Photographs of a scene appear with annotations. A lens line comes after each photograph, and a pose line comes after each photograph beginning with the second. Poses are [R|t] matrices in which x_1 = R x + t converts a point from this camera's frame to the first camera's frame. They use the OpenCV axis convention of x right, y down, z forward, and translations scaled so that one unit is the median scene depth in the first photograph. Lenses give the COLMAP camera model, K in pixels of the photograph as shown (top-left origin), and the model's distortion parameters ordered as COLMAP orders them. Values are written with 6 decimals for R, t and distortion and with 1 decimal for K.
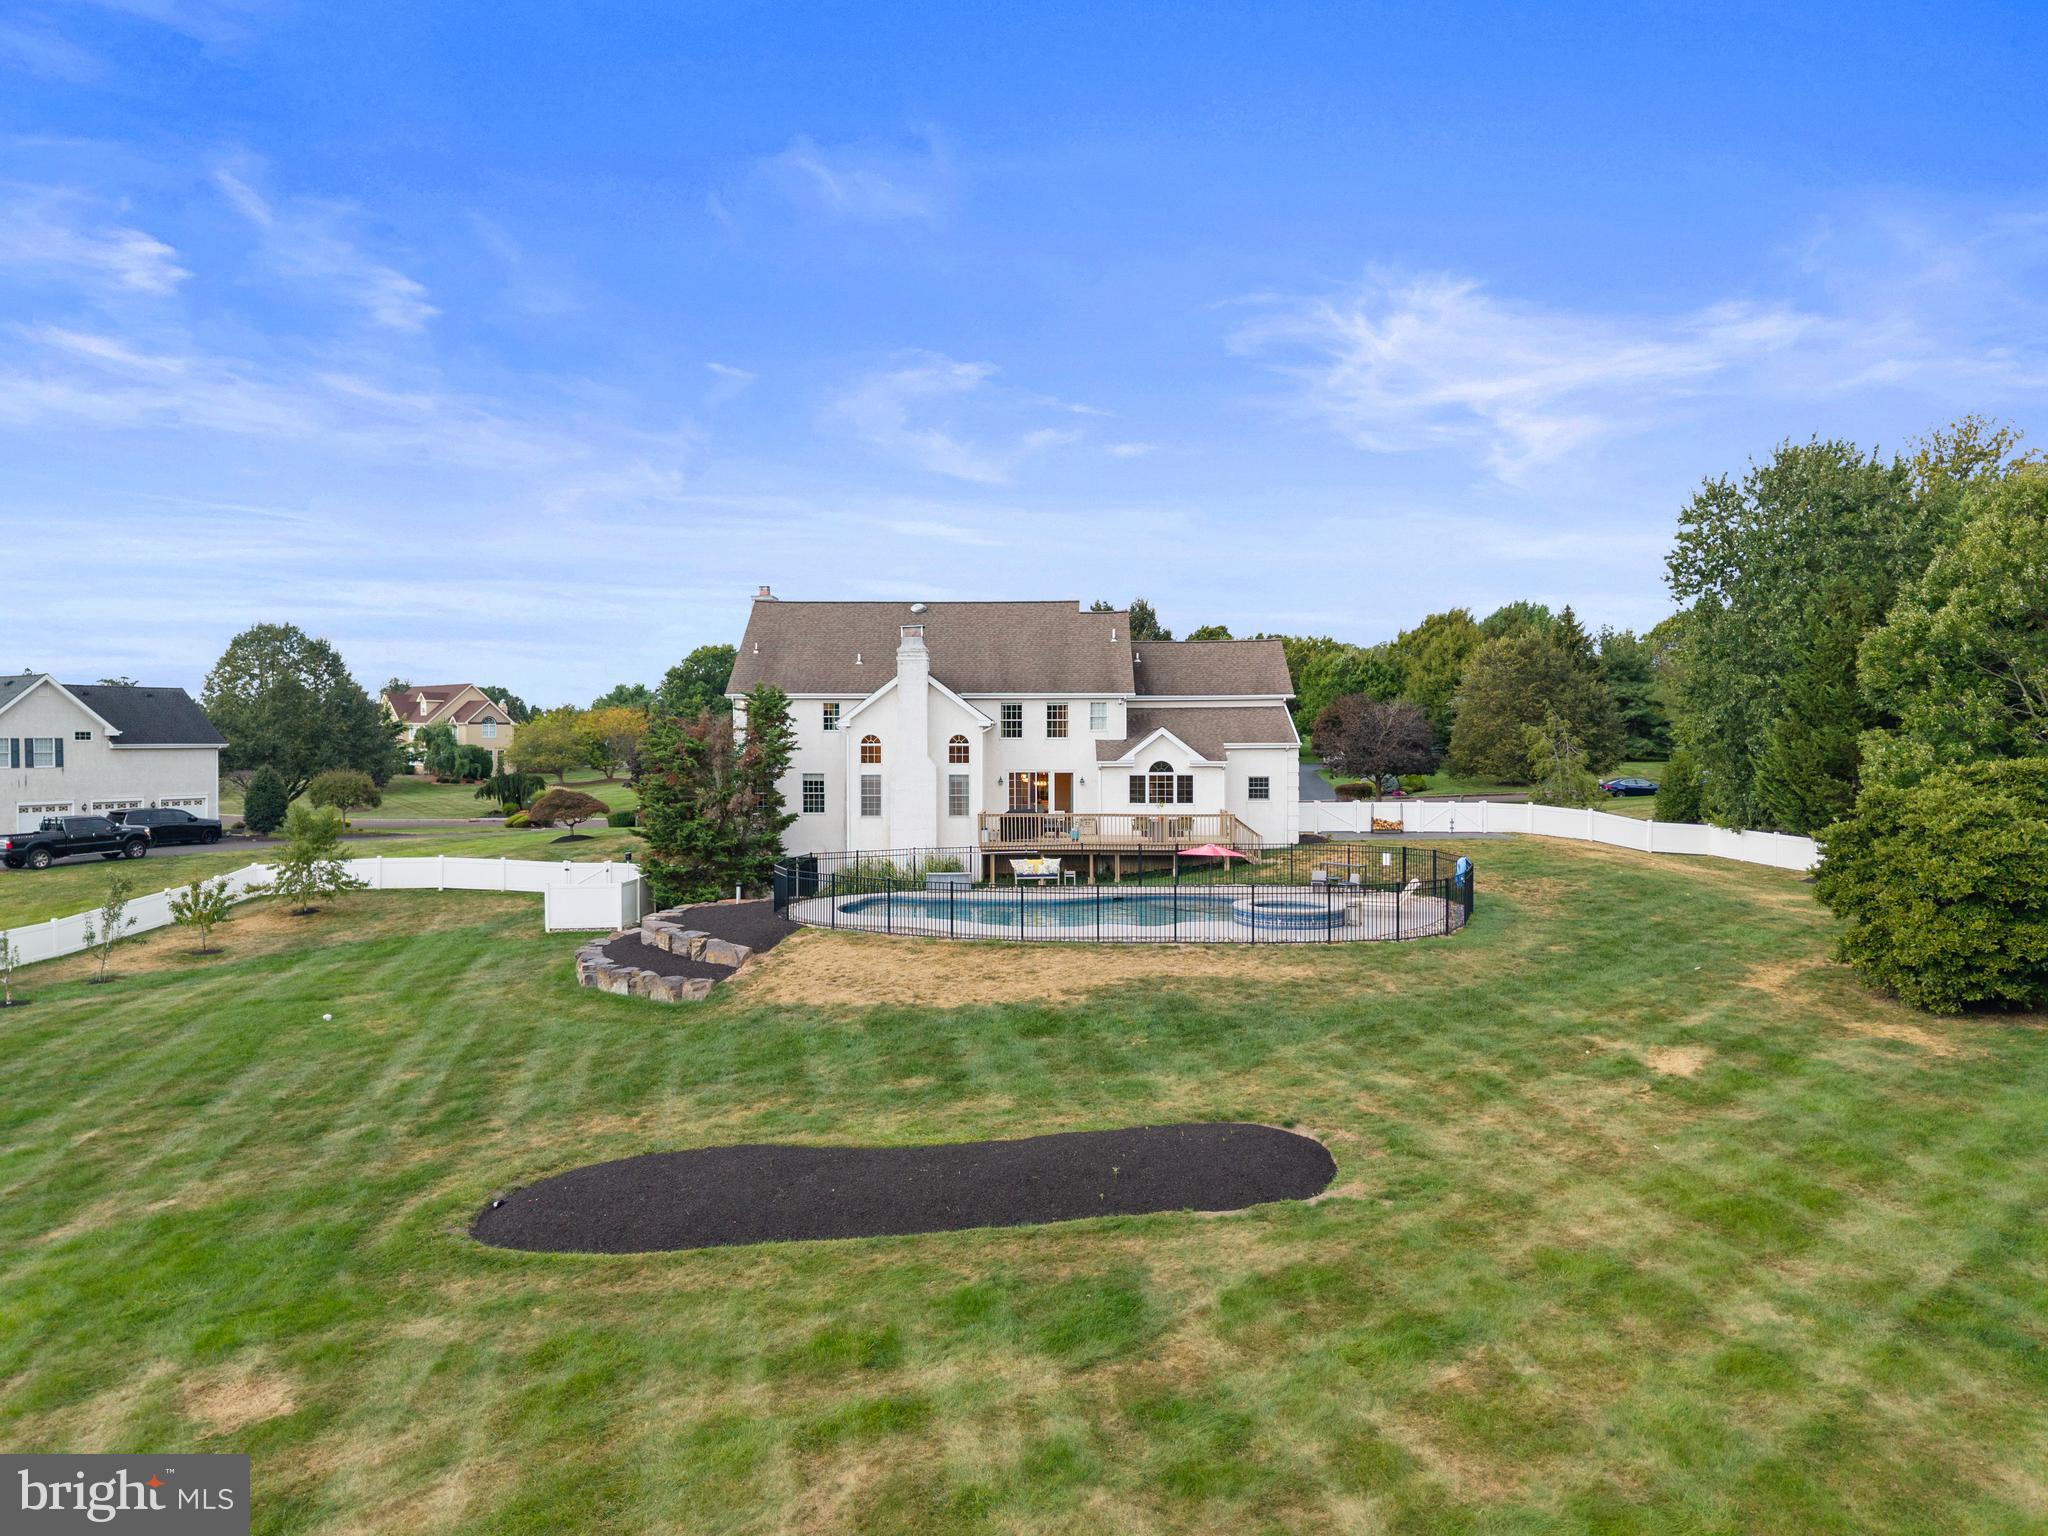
lens RADIAL K [[1359.3, 0, 1021.4], [0, 1359.3, 728.7], [0, 0, 1]] dist [0.018723, -0.019530]
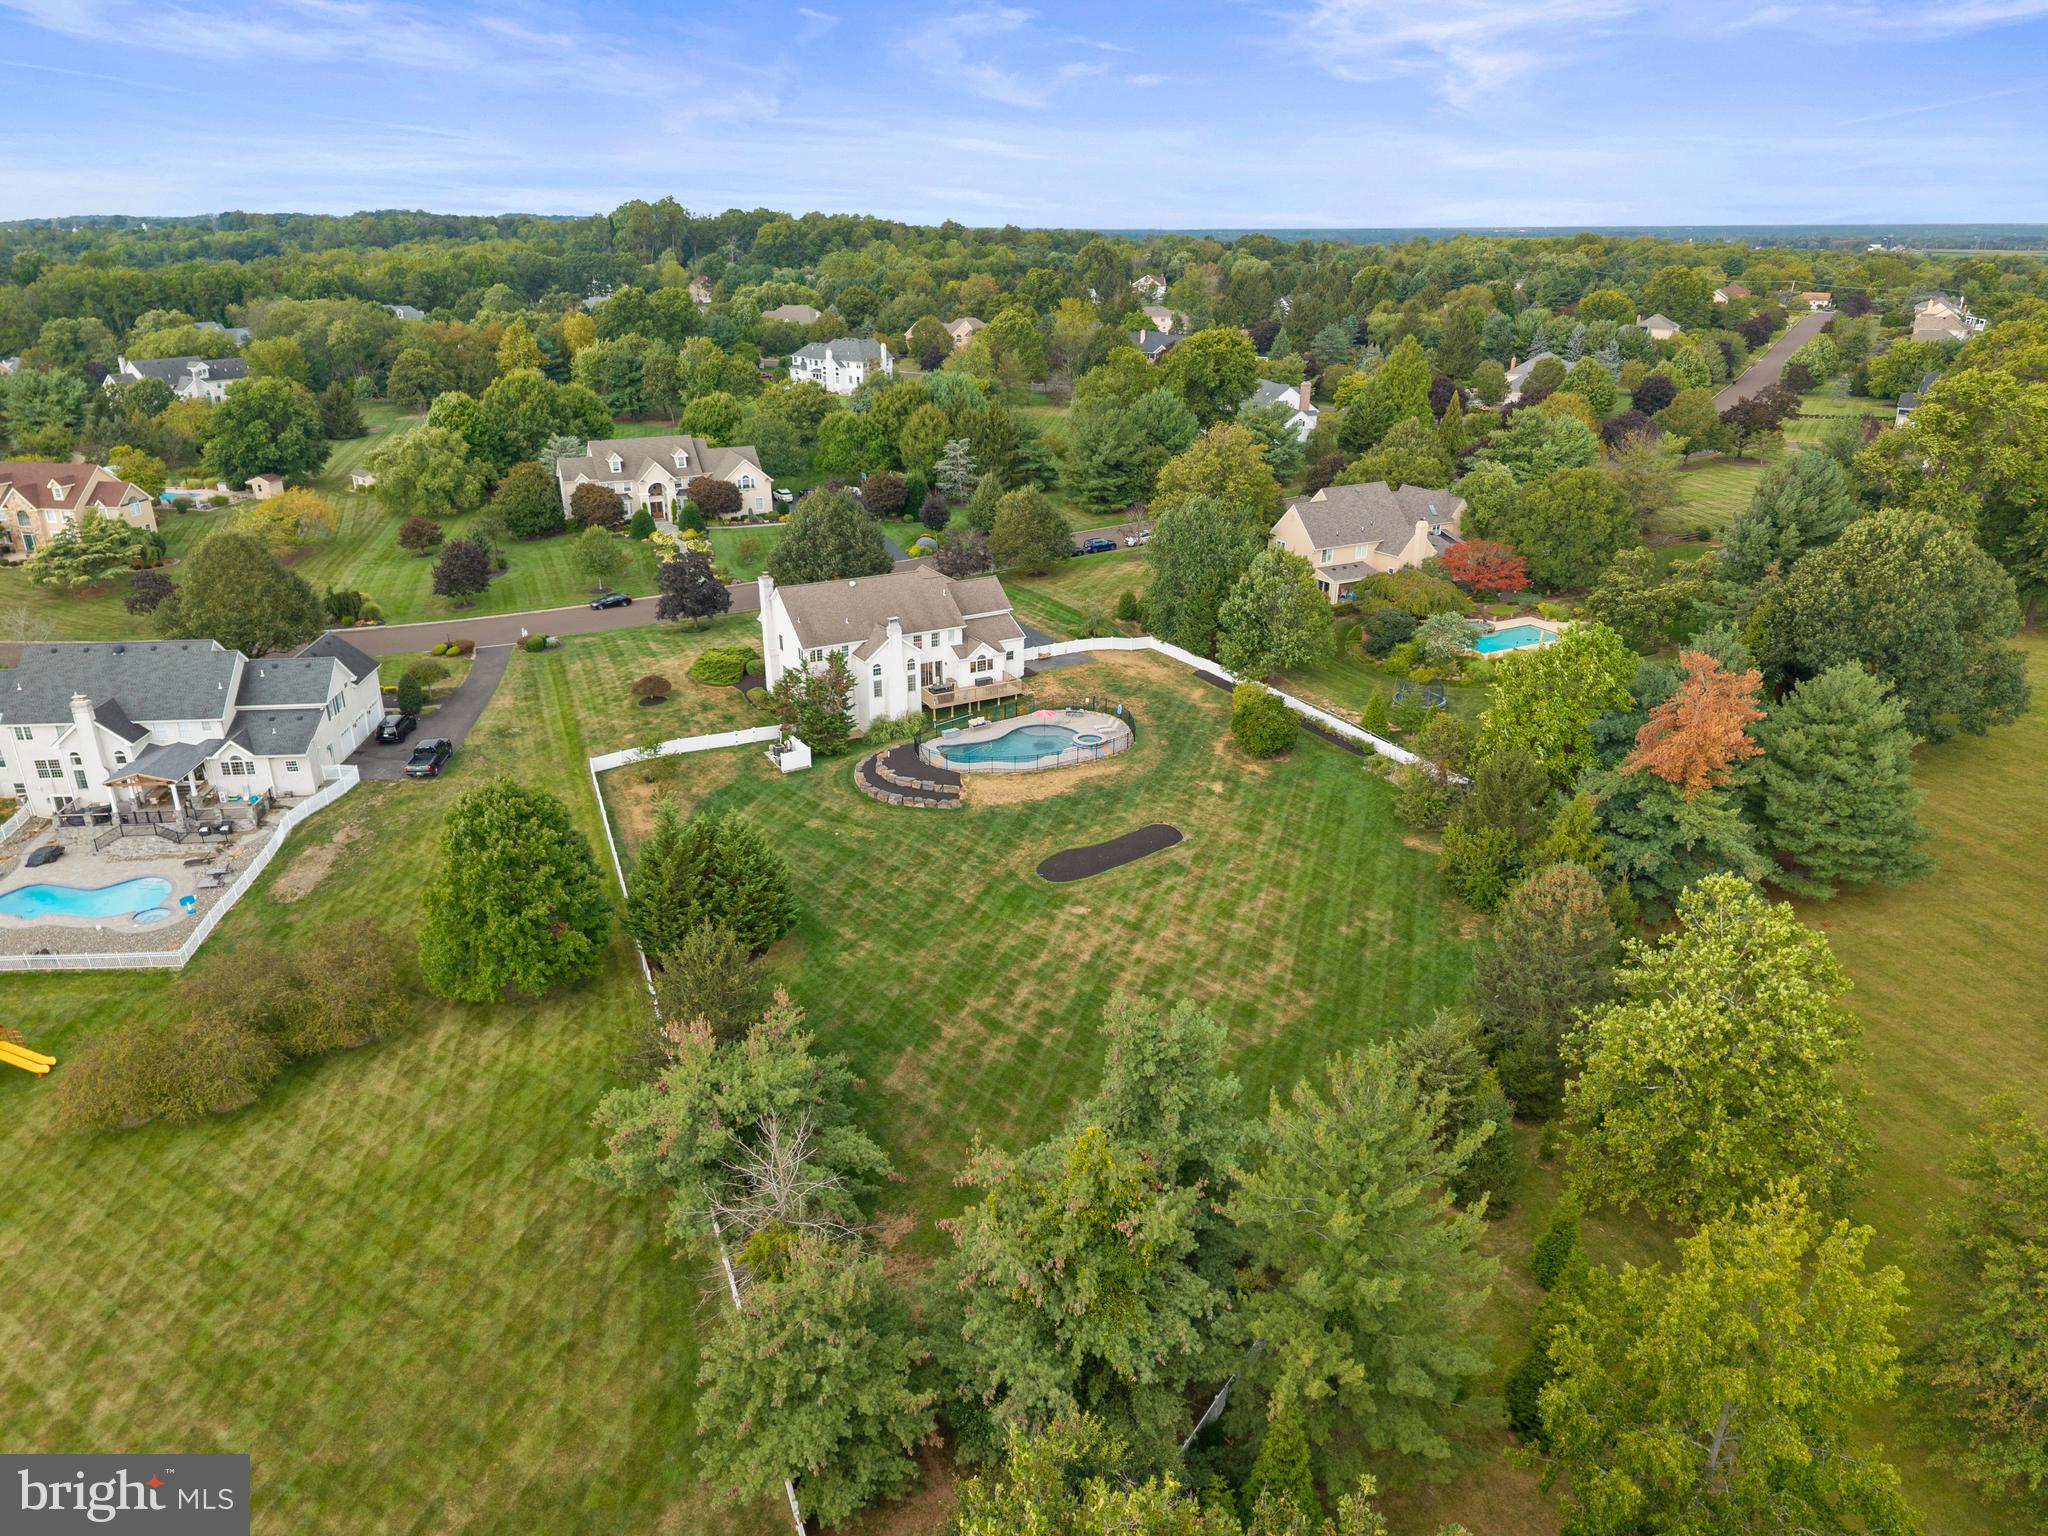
lens RADIAL K [[1359.3, 0, 1032.4], [0, 1359.3, 770.9], [0, 0, 1]] dist [0.018723, -0.019530]
pose [[0.851387, -0.183827, 0.491272, -1.053336], [-0.016618, 0.926657, 0.375541, -0.699050], [-0.524275, -0.327894, 0.785889, -1.029222]]
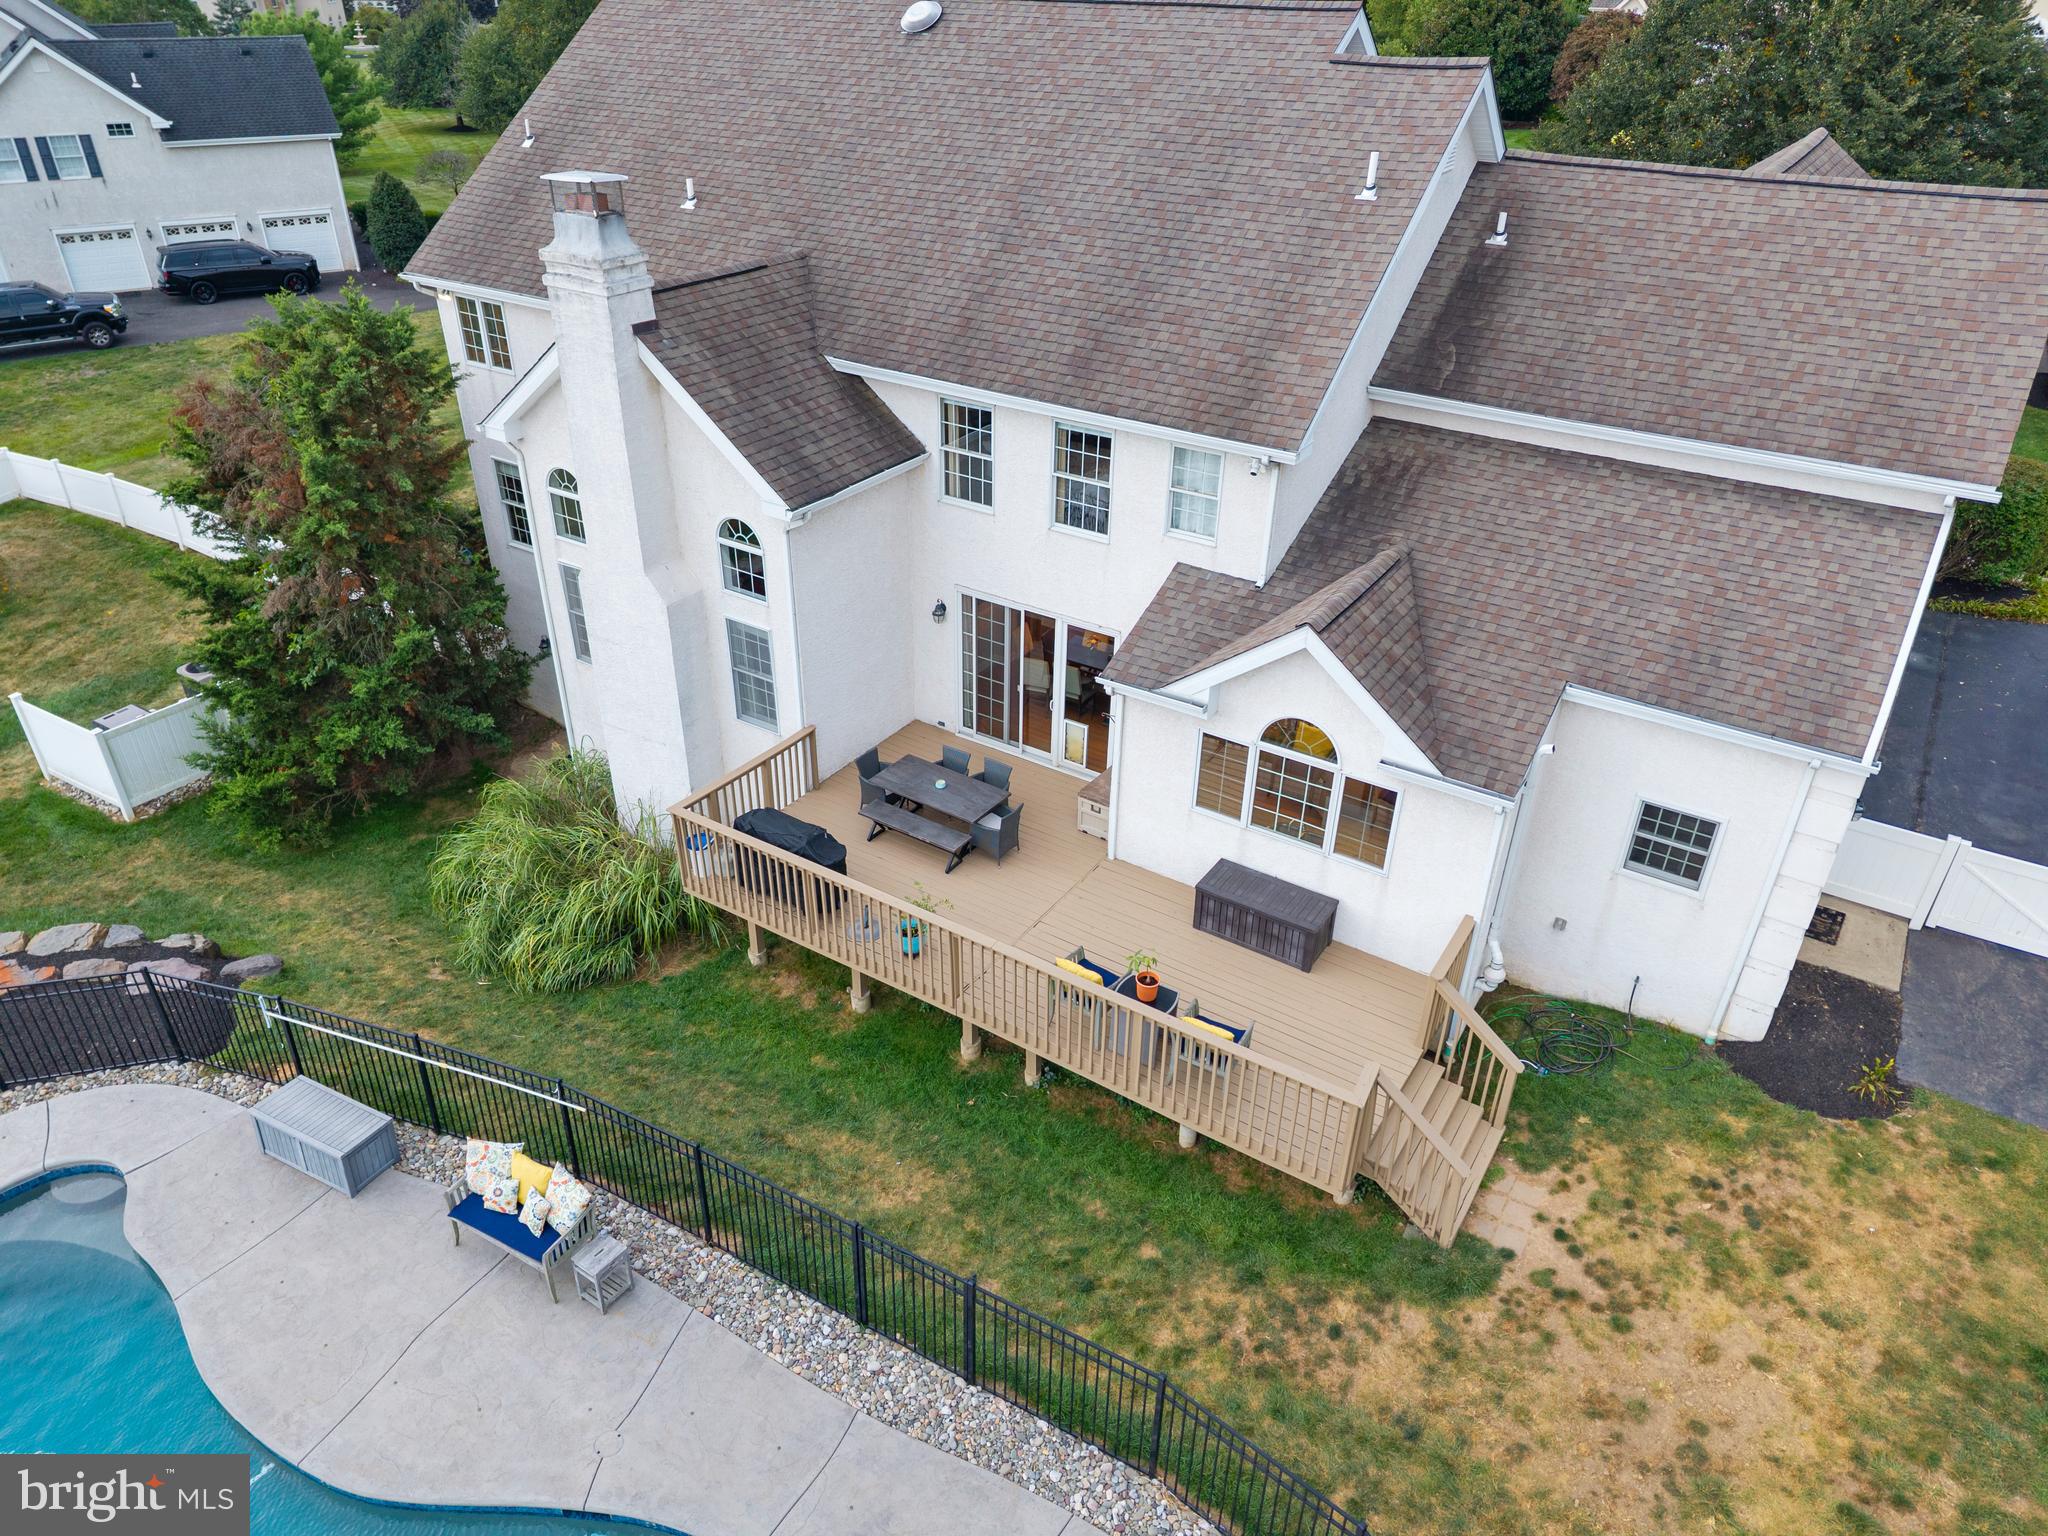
lens RADIAL K [[1359.3, 0, 1036.8], [0, 1359.3, 768.9], [0, 0, 1]] dist [0.018723, -0.019530]
pose [[0.851596, 0.287339, -0.438430, 0.187531], [-0.014974, 0.849374, 0.527578, -0.124316], [0.523985, -0.442718, 0.727626, 0.745481]]
